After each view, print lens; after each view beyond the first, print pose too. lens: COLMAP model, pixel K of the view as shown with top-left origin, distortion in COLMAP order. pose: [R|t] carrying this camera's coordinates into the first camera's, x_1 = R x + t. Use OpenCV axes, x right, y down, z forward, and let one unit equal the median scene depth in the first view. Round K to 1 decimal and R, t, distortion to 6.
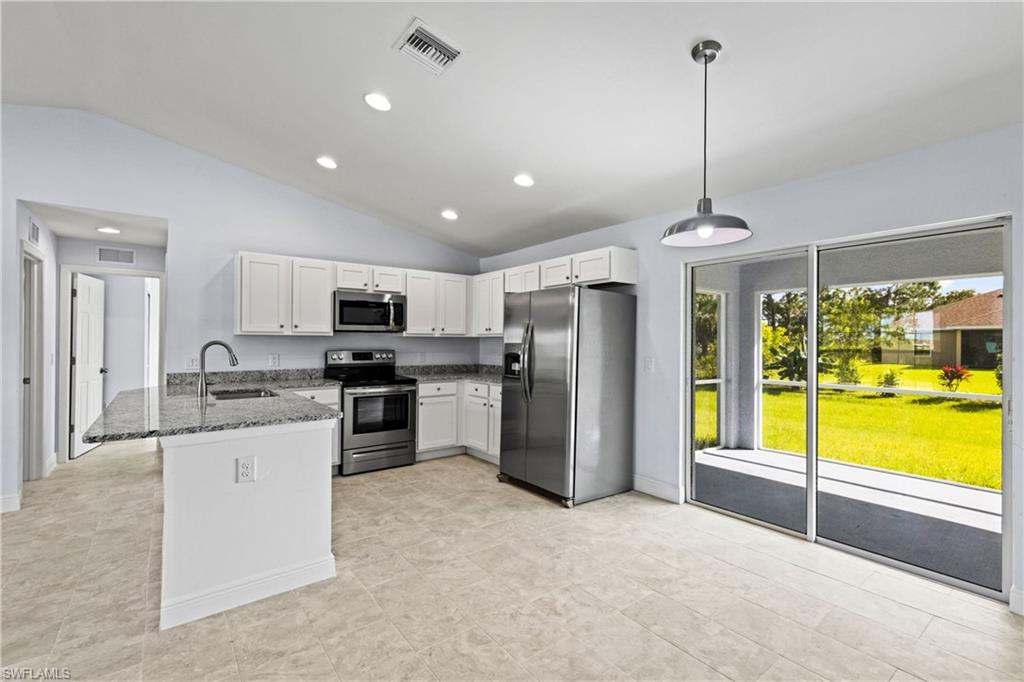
lens RADIAL K [[464.6, 0, 511.6], [0, 464.6, 341.3], [0, 0, 1]] dist [-0.000257, -0.000014]
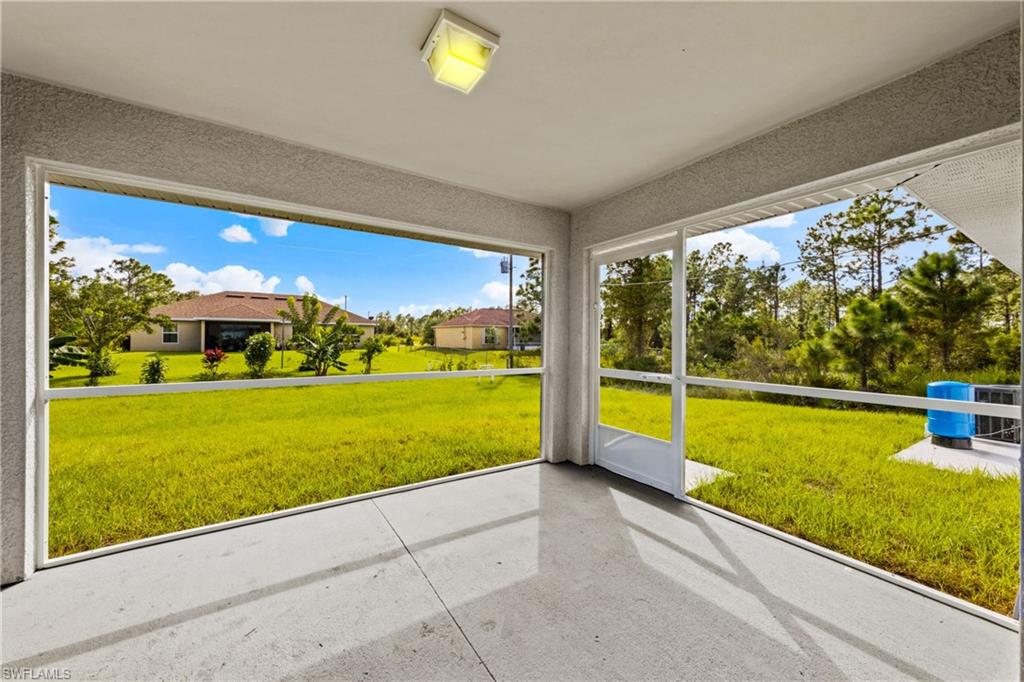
lens RADIAL K [[379.4, 0, 511.1], [0, 379.4, 338.3], [0, 0, 1]] dist [-0.000597, -0.000080]
pose [[0.081768, -0.008966, 0.996611, 0.079103], [-0.005954, 0.999937, 0.009484, 0.010588], [-0.996634, -0.006710, 0.081710, 0.183288]]
